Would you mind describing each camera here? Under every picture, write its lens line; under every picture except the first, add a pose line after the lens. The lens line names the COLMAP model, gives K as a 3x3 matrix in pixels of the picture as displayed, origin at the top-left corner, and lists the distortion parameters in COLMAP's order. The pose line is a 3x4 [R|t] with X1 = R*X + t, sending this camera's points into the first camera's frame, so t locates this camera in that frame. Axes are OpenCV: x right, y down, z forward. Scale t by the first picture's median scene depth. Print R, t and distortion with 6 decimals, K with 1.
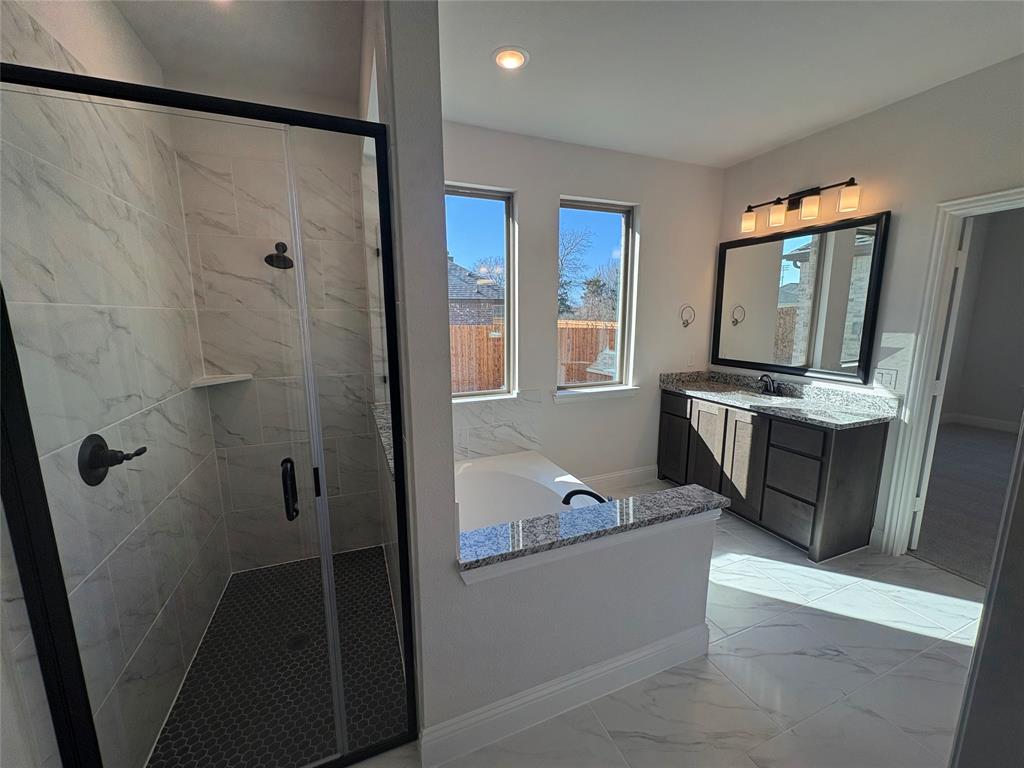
lens RADIAL K [[412.4, 0, 518.6], [0, 412.4, 383.8], [0, 0, 1]] dist [-0.000578, -0.000168]
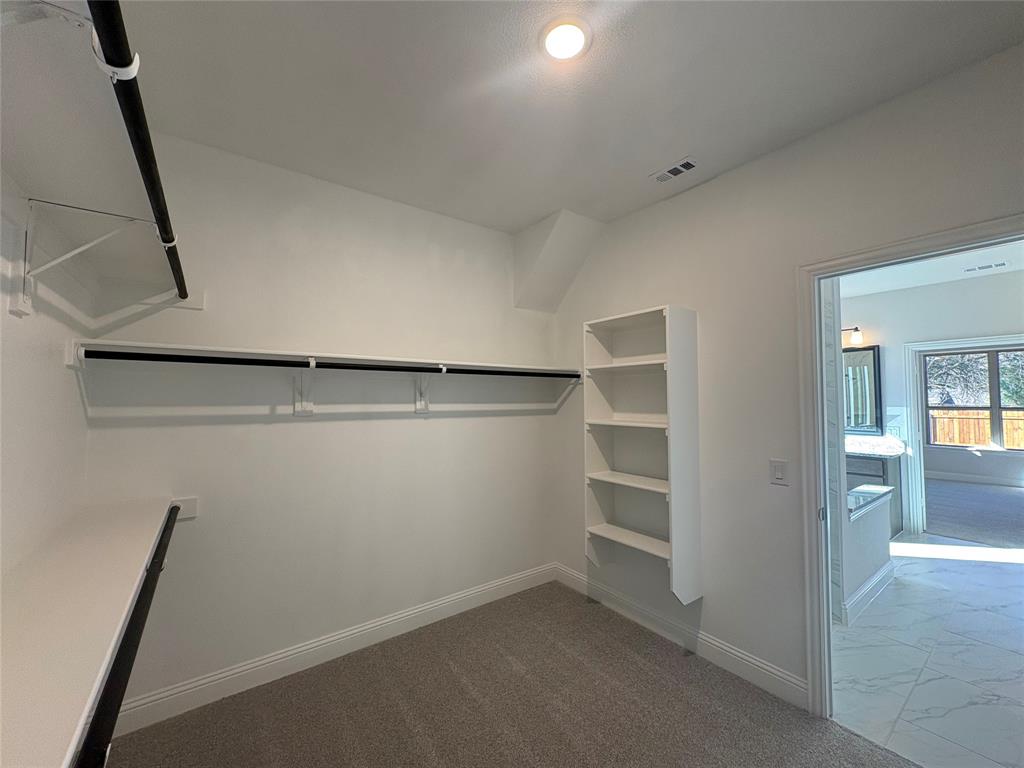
lens RADIAL K [[412.4, 0, 513.3], [0, 412.4, 381.2], [0, 0, 1]] dist [-0.000578, -0.000168]
pose [[0.970751, 0.000266, 0.240089, -1.201750], [0.048564, 0.979110, -0.197444, 0.047082], [-0.235126, 0.203329, 0.950459, -0.395241]]
